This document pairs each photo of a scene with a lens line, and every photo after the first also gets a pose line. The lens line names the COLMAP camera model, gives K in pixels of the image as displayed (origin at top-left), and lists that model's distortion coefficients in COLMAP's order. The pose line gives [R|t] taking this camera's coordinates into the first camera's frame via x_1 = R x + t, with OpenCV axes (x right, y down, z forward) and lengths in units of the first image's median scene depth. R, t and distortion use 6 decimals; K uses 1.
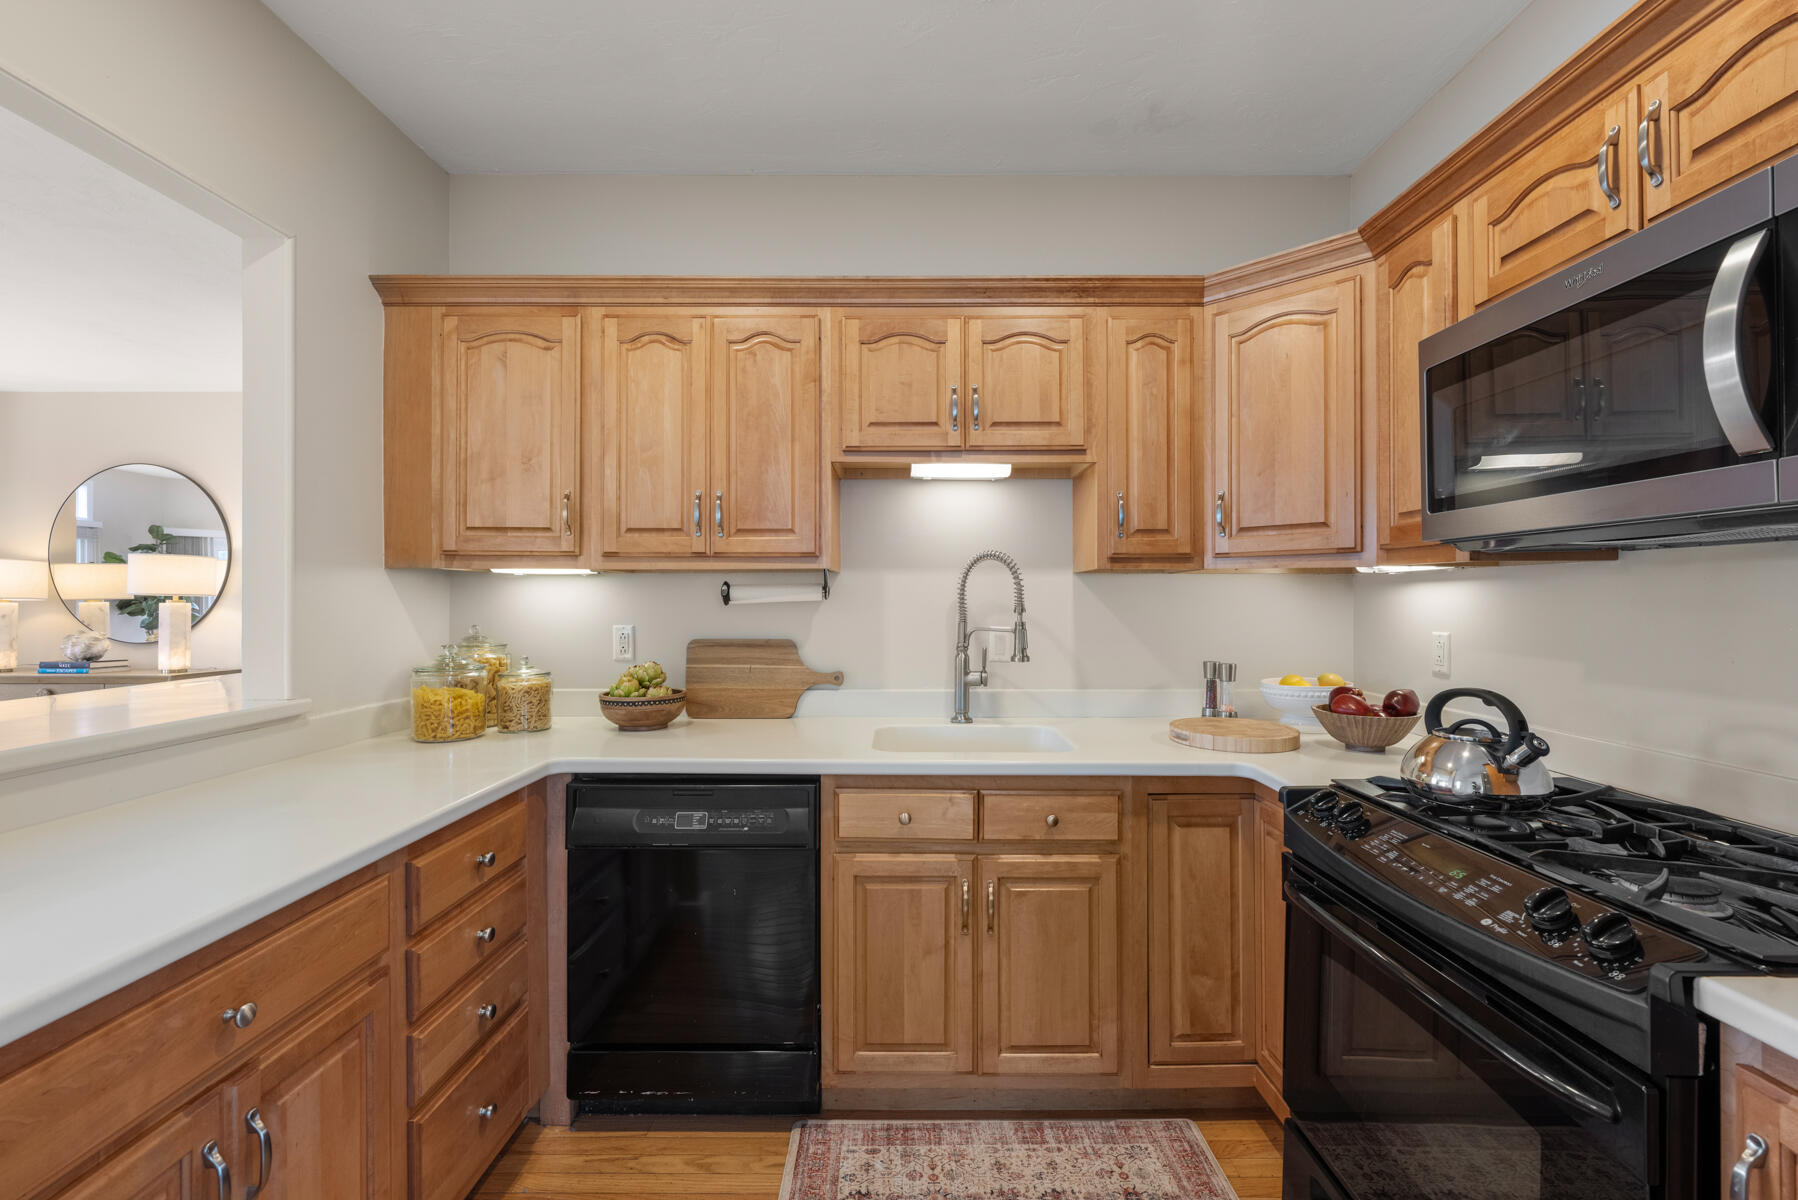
lens RADIAL K [[753.2, 0, 895.6], [0, 753.2, 596.9], [0, 0, 1]] dist [-0.003894, 0.000904]
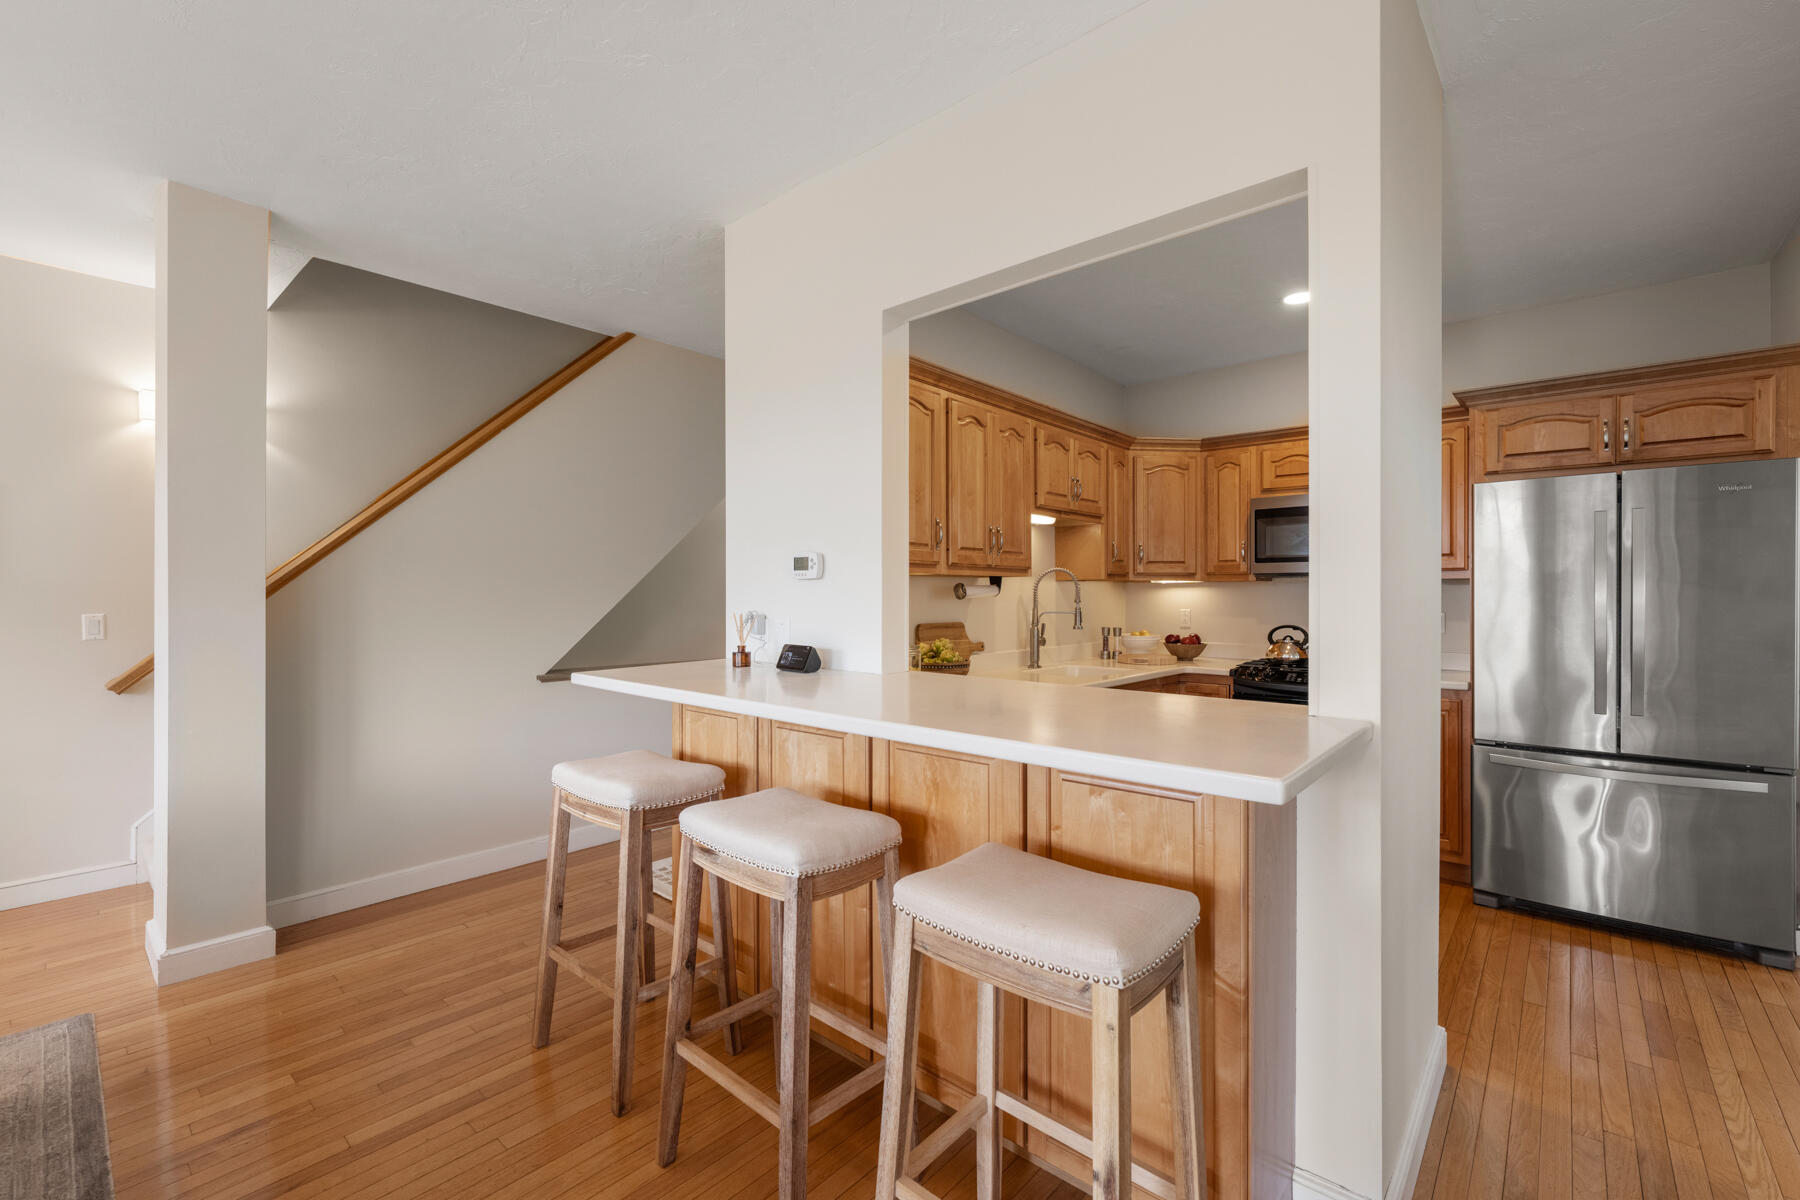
lens RADIAL K [[754.1, 0, 900.0], [0, 754.1, 598.7], [0, 0, 1]] dist [-0.003894, 0.000904]
pose [[0.659887, -0.003282, 0.751358, -1.571418], [-0.001800, 0.999981, 0.005948, 0.001602], [-0.751363, -0.005277, 0.659868, 0.127001]]
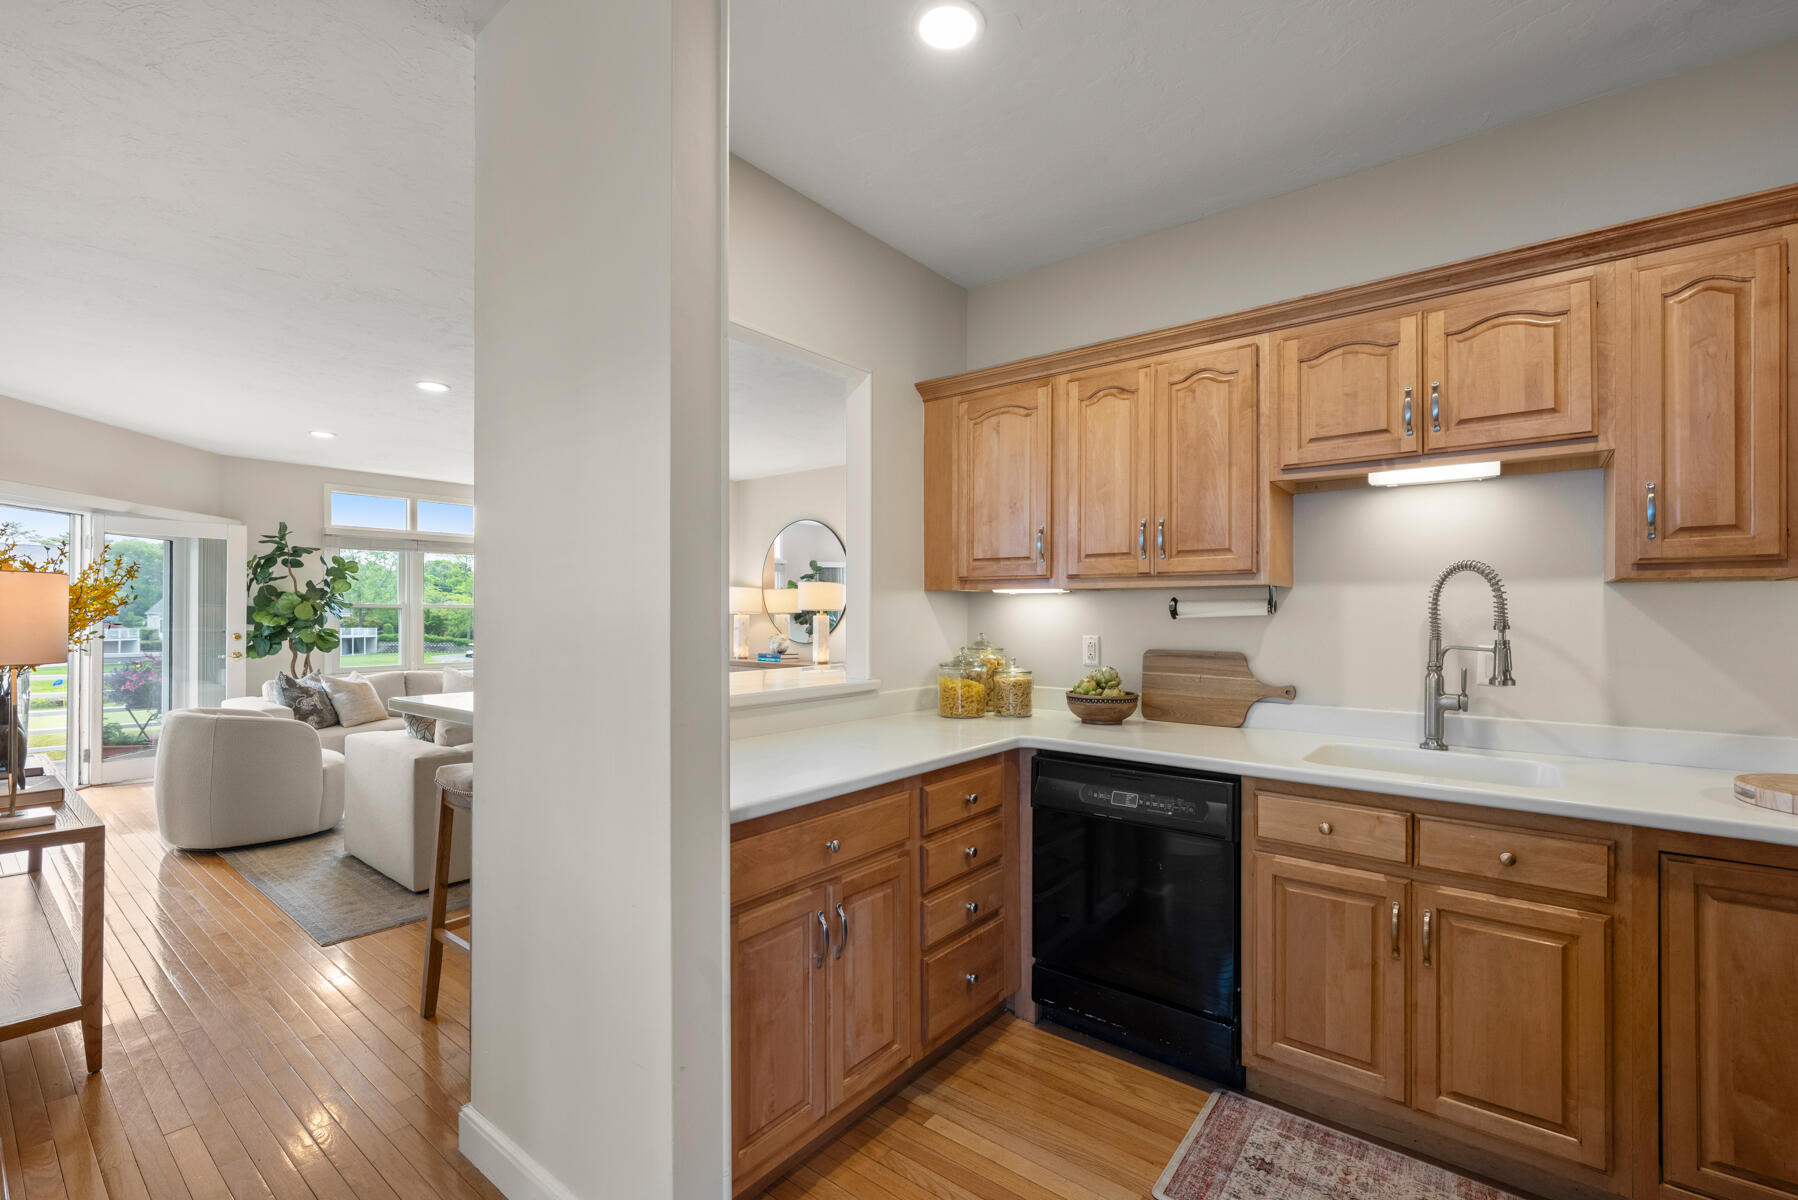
lens RADIAL K [[793.1, 0, 889.8], [0, 793.1, 615.0], [0, 0, 1]] dist [0.000703, 0.000465]
pose [[0.773402, 0.003489, -0.633906, 0.210752], [-0.000919, 0.999990, 0.004382, 0.000356], [0.633915, -0.002806, 0.773398, -0.184682]]
